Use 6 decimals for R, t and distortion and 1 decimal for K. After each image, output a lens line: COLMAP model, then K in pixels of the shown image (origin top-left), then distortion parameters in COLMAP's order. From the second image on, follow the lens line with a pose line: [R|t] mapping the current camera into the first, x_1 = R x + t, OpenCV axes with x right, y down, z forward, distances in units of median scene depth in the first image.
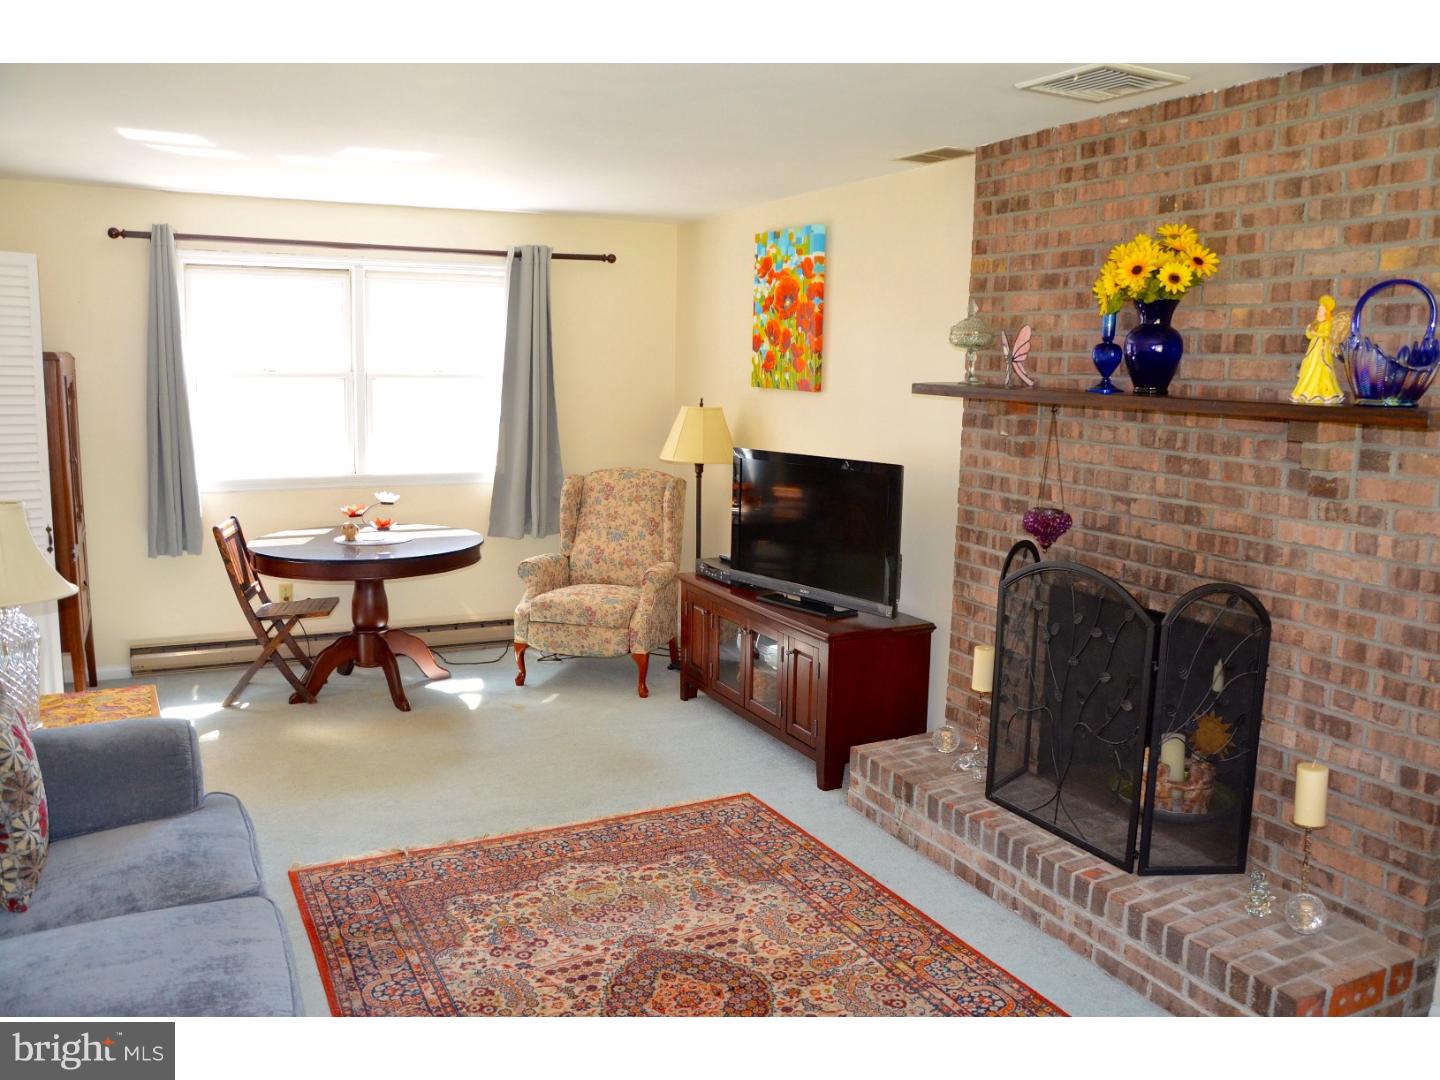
lens RADIAL K [[1154.2, 0, 715.0], [0, 1154.2, 542.5], [0, 0, 1]] dist [-0.116295, 0.089223]
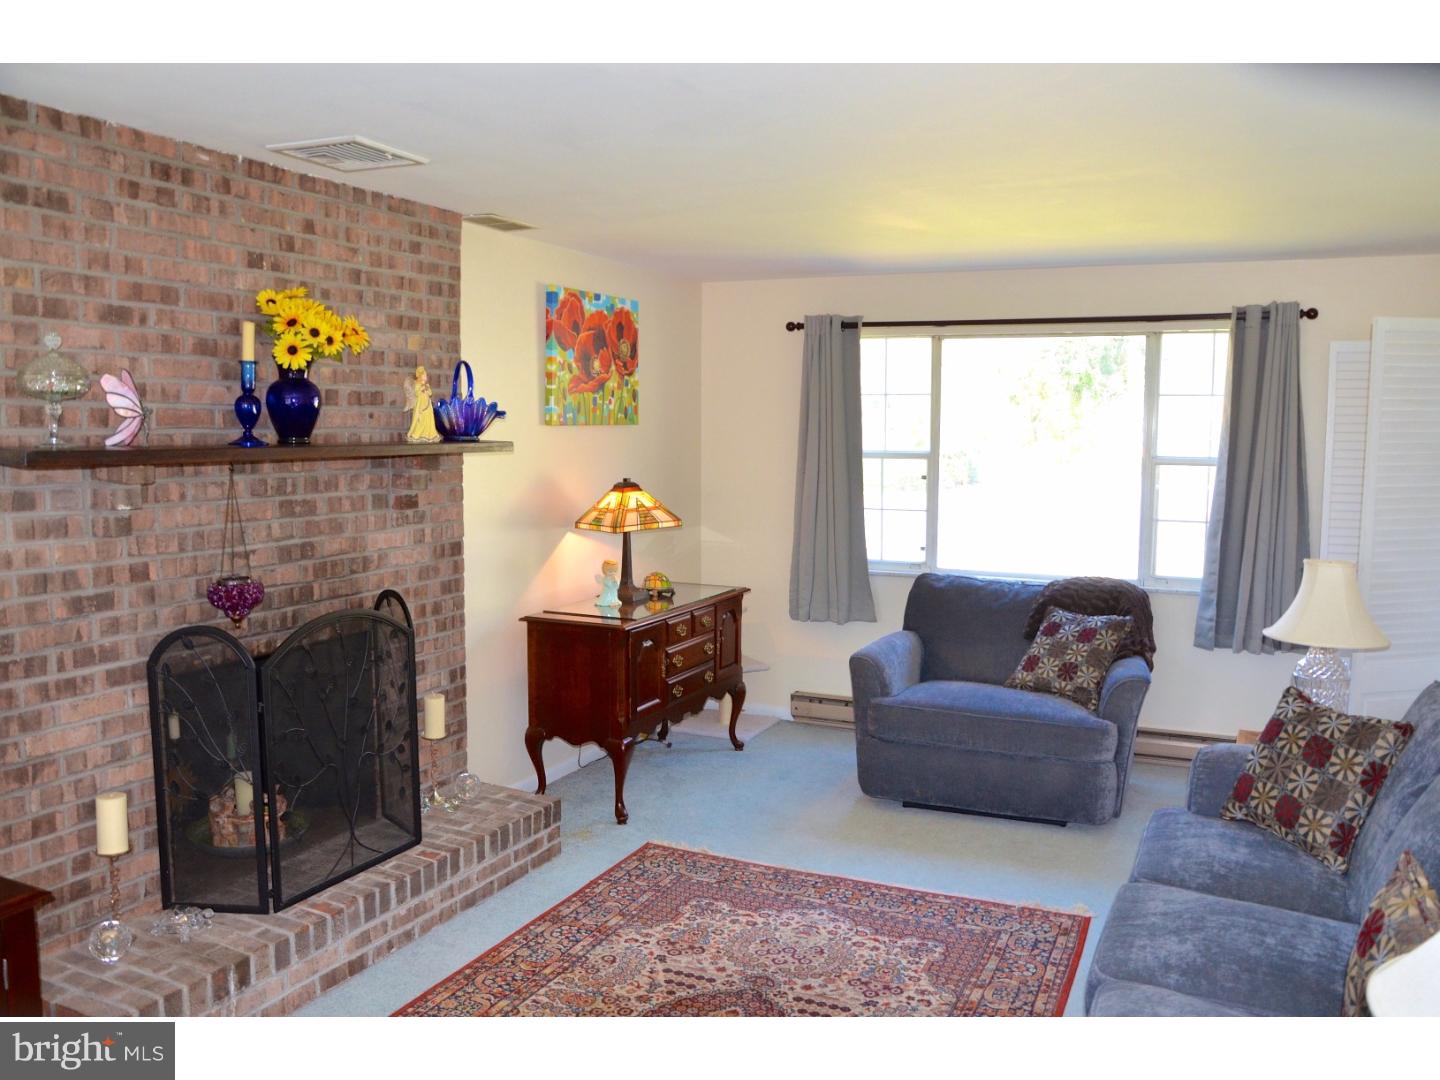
lens RADIAL K [[1154.2, 0, 720.7], [0, 1154.2, 554.5], [0, 0, 1]] dist [-0.116295, 0.089223]
pose [[-0.624920, -0.110561, 0.772820, -0.688950], [0.101988, 0.969876, 0.221222, -0.223588], [-0.773998, 0.217064, -0.594819, 1.338710]]
